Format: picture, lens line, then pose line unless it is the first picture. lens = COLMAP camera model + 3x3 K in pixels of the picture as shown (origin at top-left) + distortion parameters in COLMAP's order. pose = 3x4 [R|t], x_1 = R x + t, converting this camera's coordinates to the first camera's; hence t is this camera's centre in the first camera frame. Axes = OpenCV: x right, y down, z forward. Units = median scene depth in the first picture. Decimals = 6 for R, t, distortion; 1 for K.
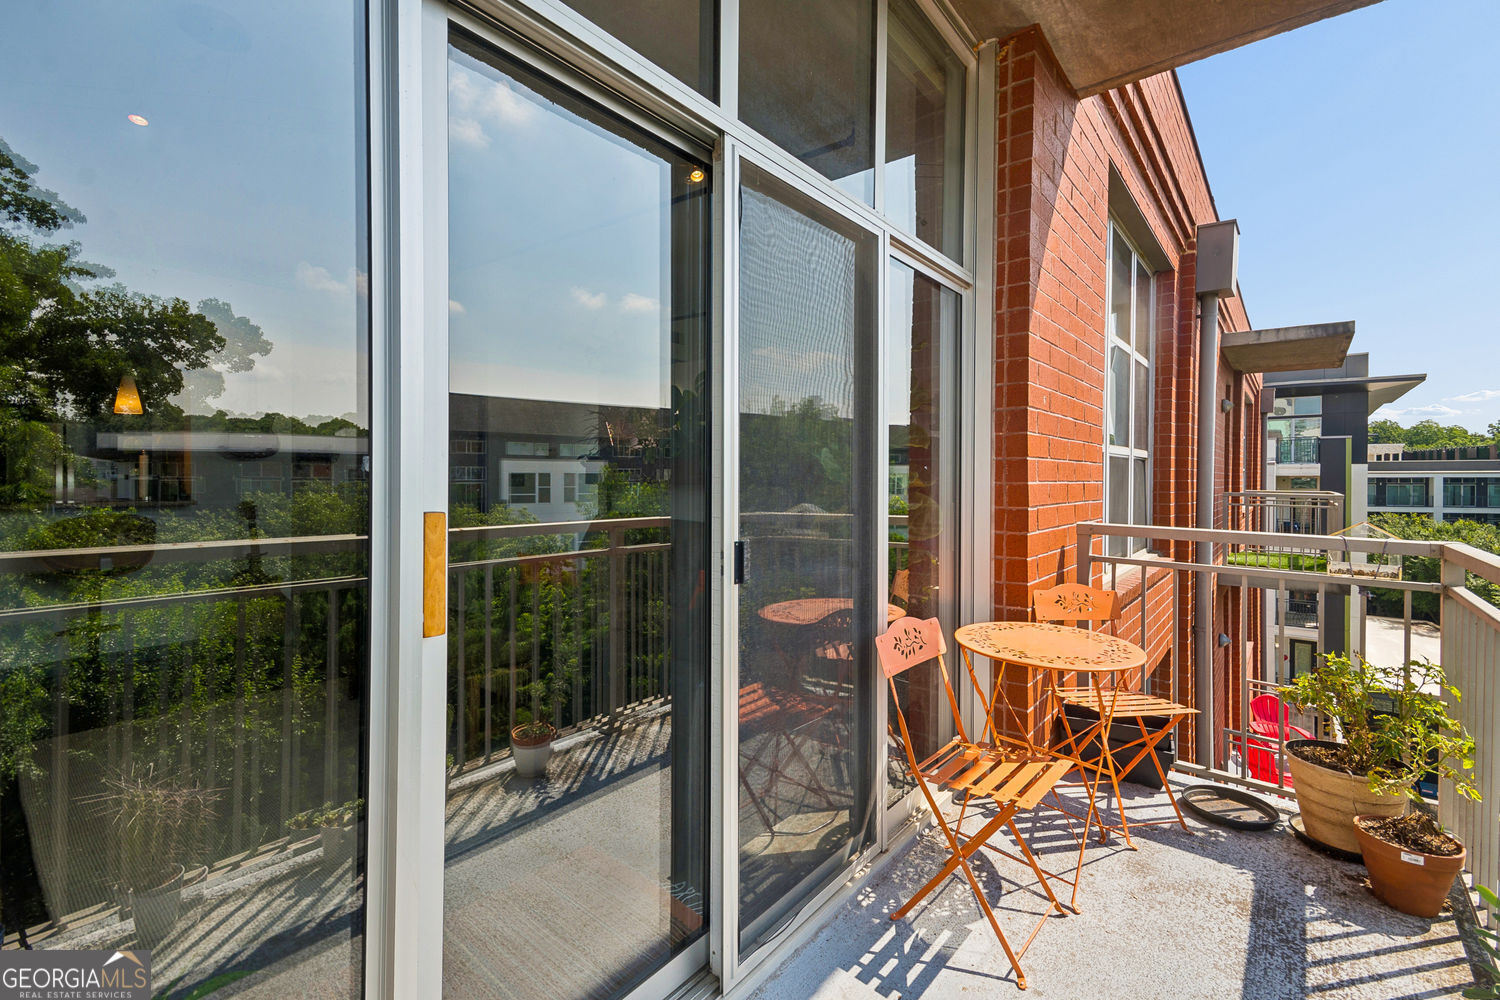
lens RADIAL K [[668.4, 0, 750.6], [0, 668.4, 483.5], [0, 0, 1]] dist [0.036172, -0.012383]
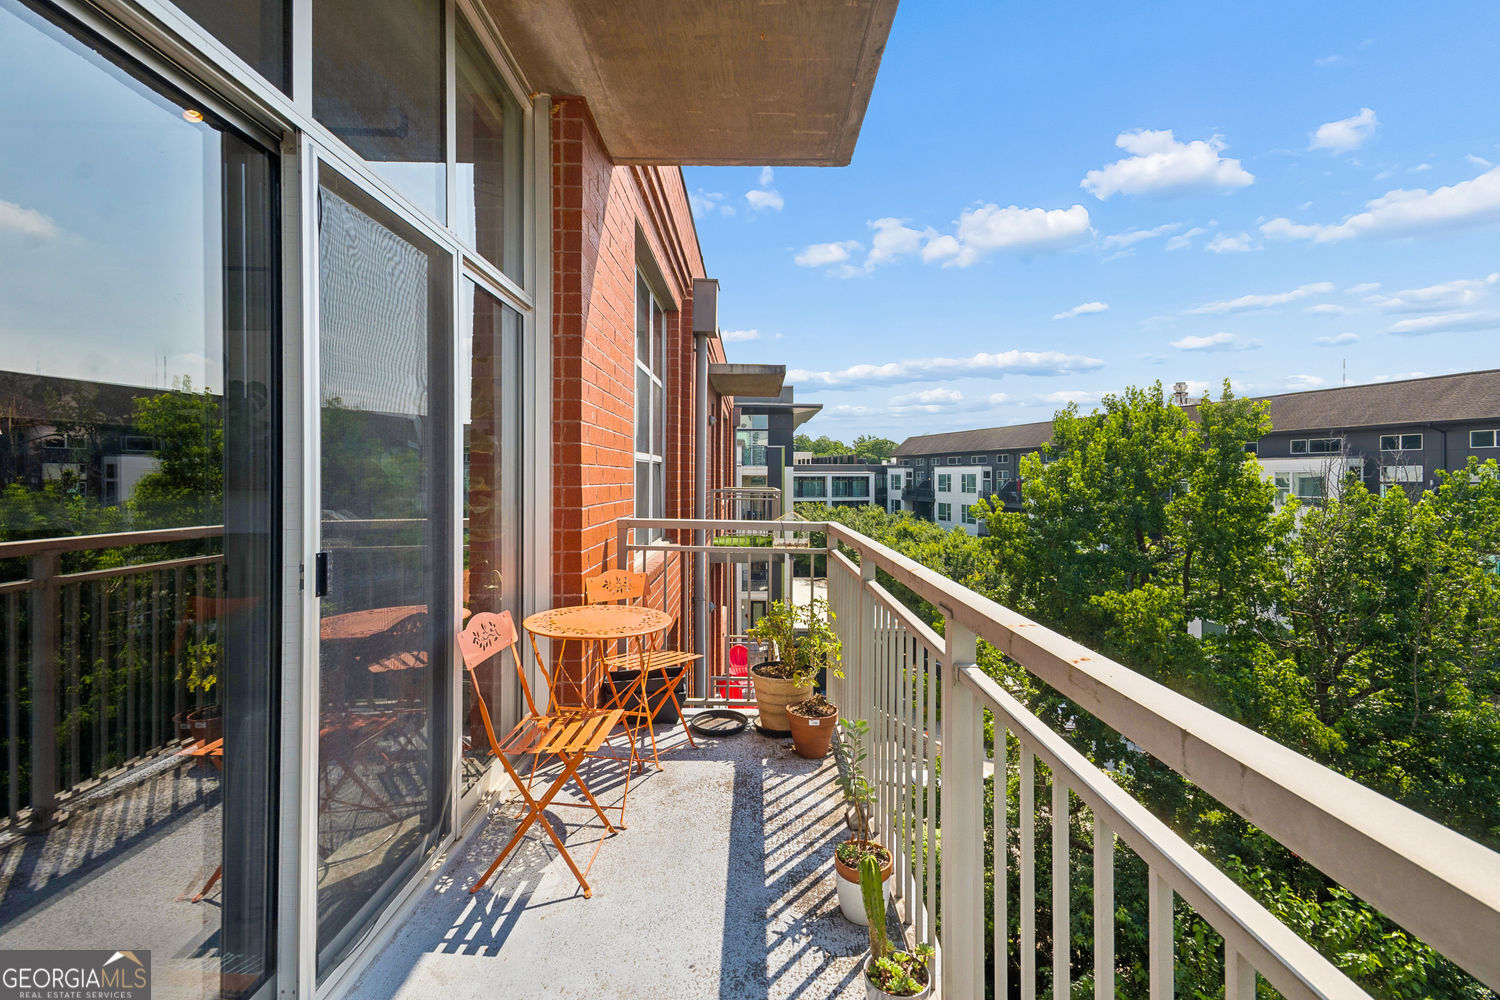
lens RADIAL K [[668.4, 0, 750.6], [0, 668.4, 483.5], [0, 0, 1]] dist [0.036172, -0.012383]
pose [[0.783336, -0.006907, 0.621560, -0.083625], [0.006140, 0.999975, 0.003374, -0.008225], [-0.621568, 0.001173, 0.783359, -0.094664]]
